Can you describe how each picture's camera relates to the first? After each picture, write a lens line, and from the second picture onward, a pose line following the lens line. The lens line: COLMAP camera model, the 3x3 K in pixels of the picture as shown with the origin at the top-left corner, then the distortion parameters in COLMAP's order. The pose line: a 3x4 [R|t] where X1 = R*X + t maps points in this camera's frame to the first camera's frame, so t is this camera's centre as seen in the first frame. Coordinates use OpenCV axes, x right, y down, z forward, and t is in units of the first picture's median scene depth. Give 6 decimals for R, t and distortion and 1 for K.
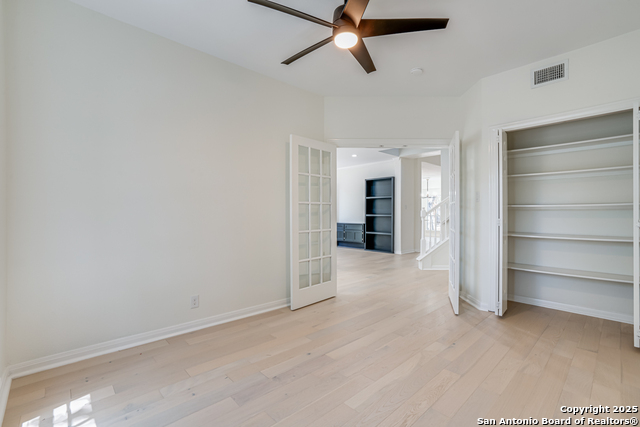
lens RADIAL K [[292.4, 0, 320.1], [0, 292.4, 214.5], [0, 0, 1]] dist [-0.032950, 0.010493]
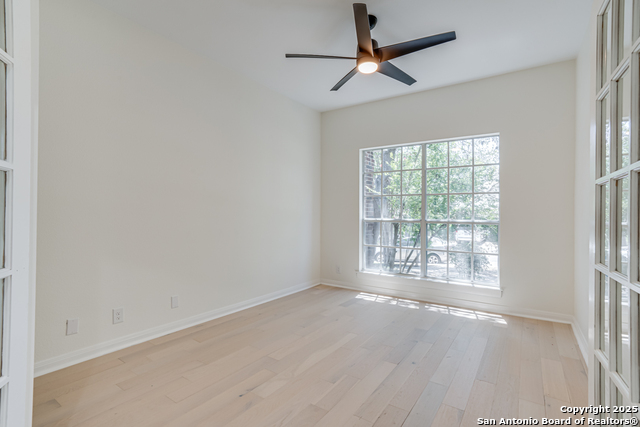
lens RADIAL K [[311.7, 0, 320.0], [0, 311.7, 213.8], [0, 0, 1]] dist [-0.006847, 0.001589]
pose [[-0.976769, -0.005261, -0.214233, 0.471985], [-0.004296, 0.999978, -0.004969, 0.006409], [0.214254, -0.003933, -0.976770, 1.913158]]
